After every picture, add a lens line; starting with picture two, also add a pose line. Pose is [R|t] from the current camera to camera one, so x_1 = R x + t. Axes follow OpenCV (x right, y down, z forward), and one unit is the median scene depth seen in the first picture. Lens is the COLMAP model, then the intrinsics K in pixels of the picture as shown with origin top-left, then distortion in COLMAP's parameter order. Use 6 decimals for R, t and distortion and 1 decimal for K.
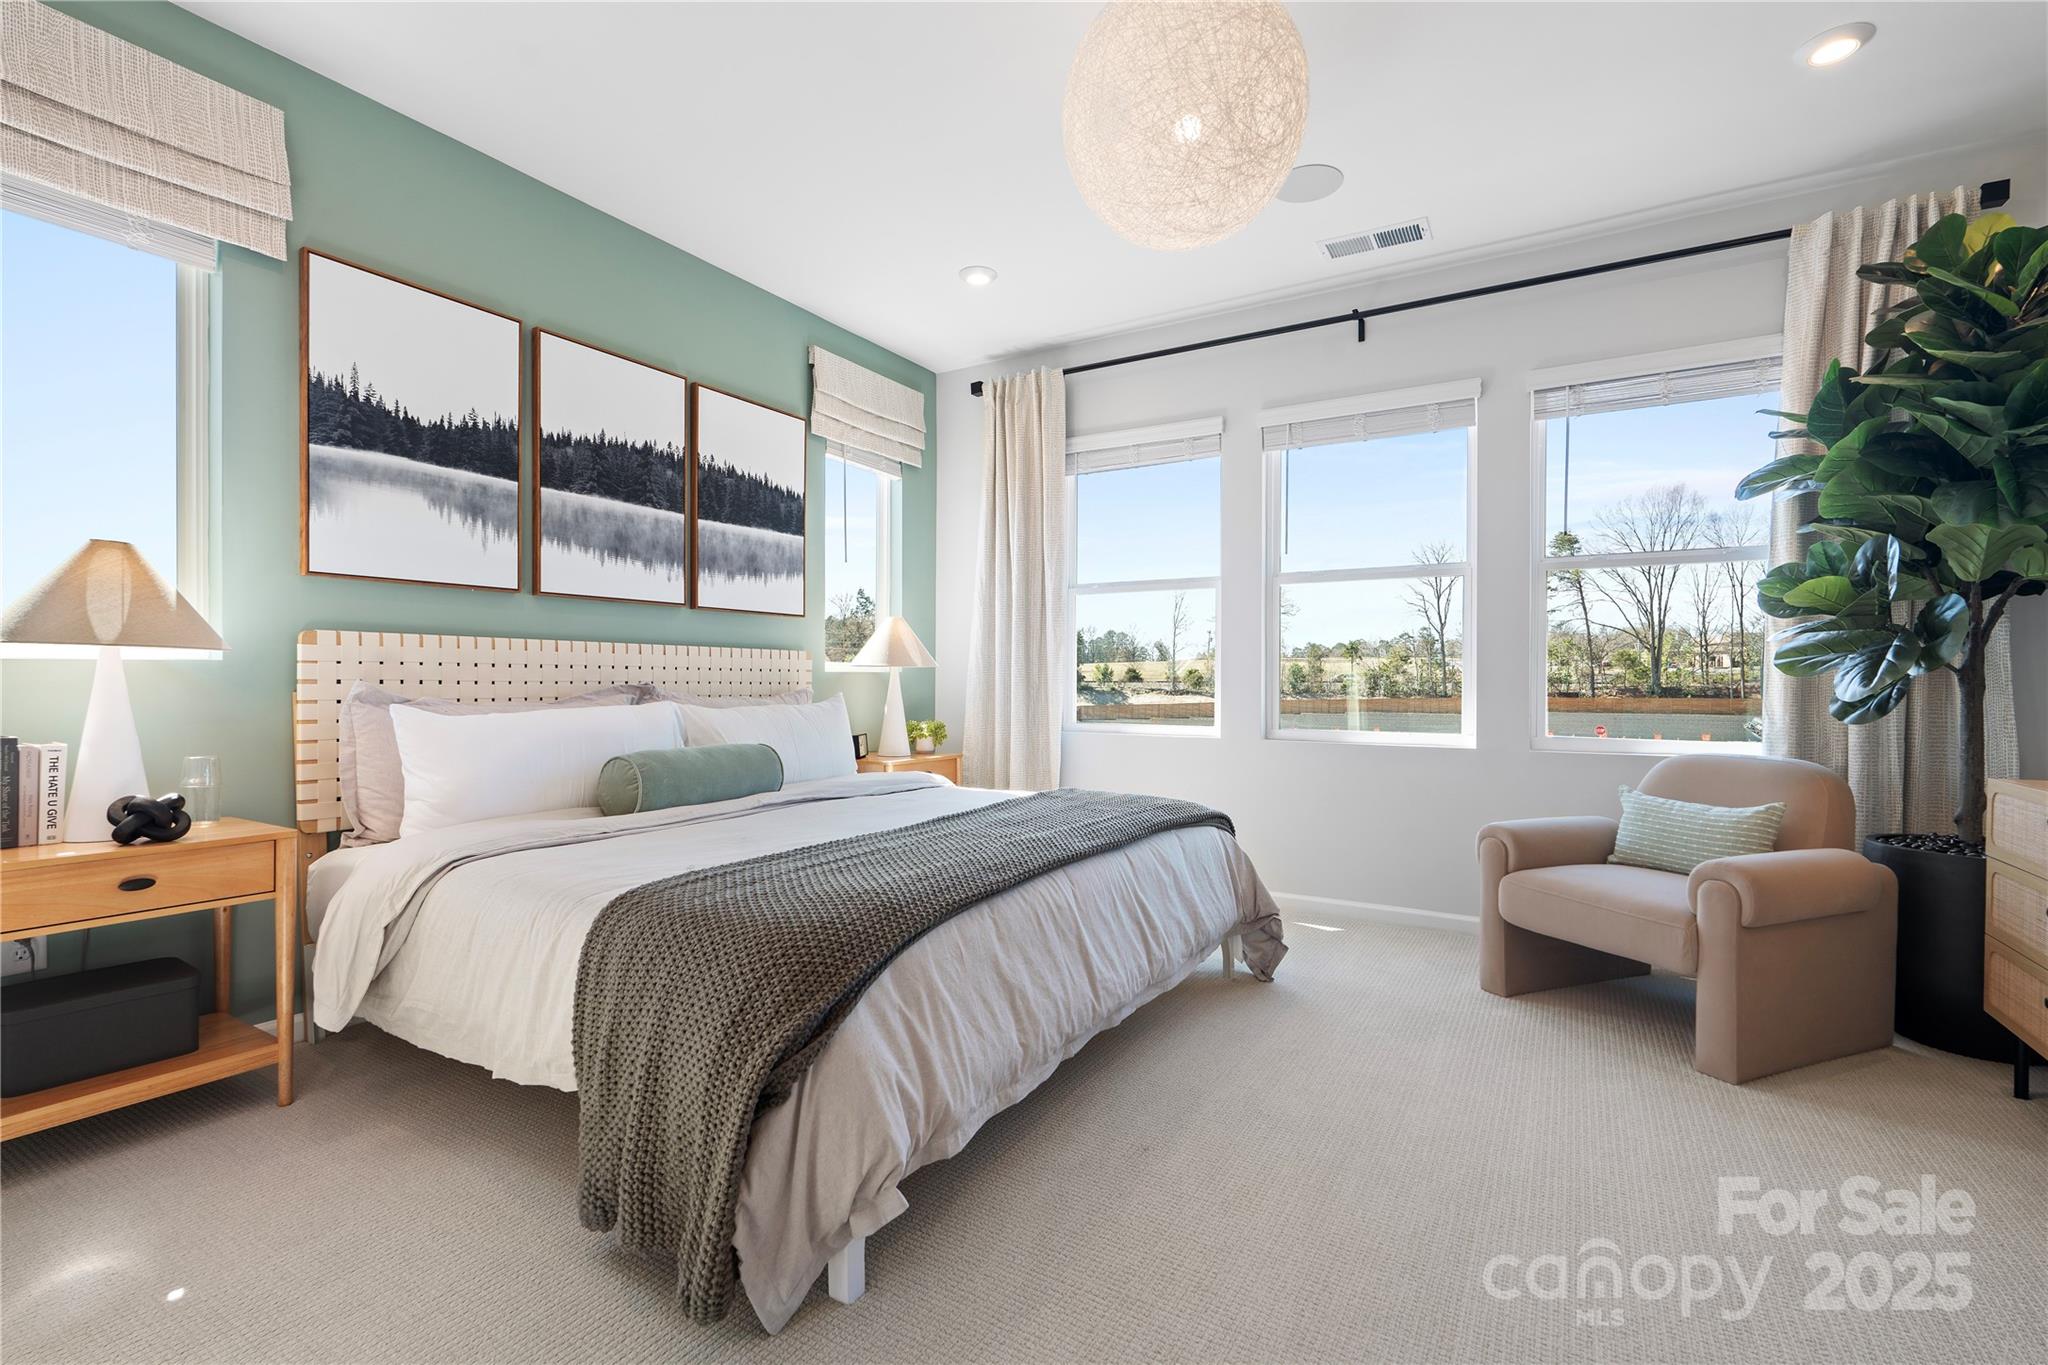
lens RADIAL K [[898.0, 0, 1022.3], [0, 898.0, 681.3], [0, 0, 1]] dist [-0.000241, 0.000594]
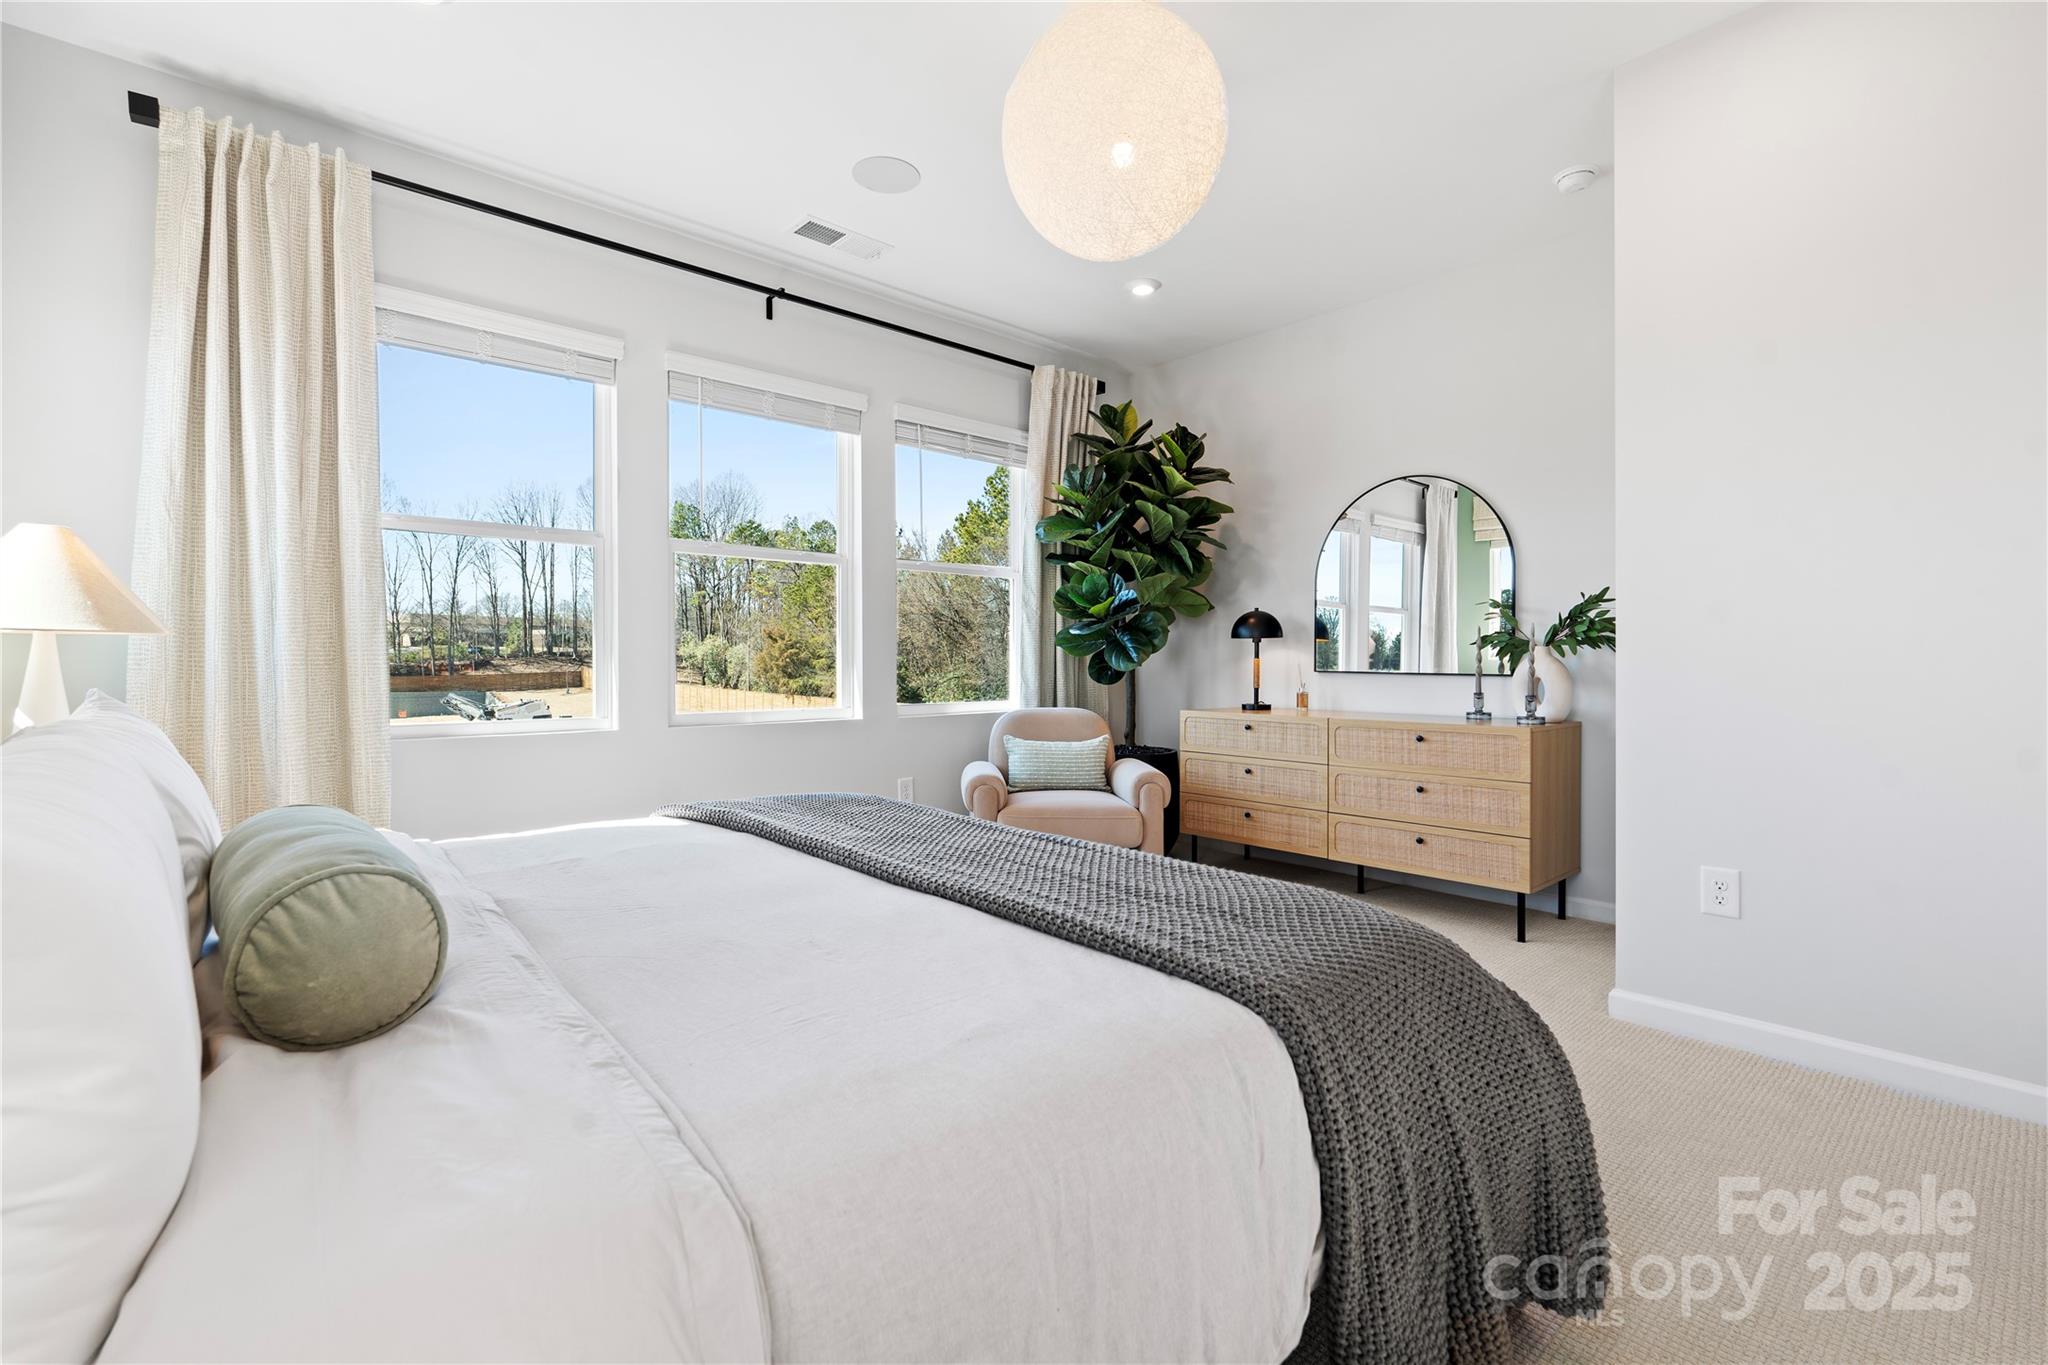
lens RADIAL K [[898.0, 0, 1025.1], [0, 898.0, 679.8], [0, 0, 1]] dist [-0.000241, 0.000594]
pose [[0.307014, -0.025595, 0.951361, -0.490096], [0.004832, 0.999667, 0.025335, -0.003927], [-0.951693, -0.003181, 0.307036, 0.426716]]
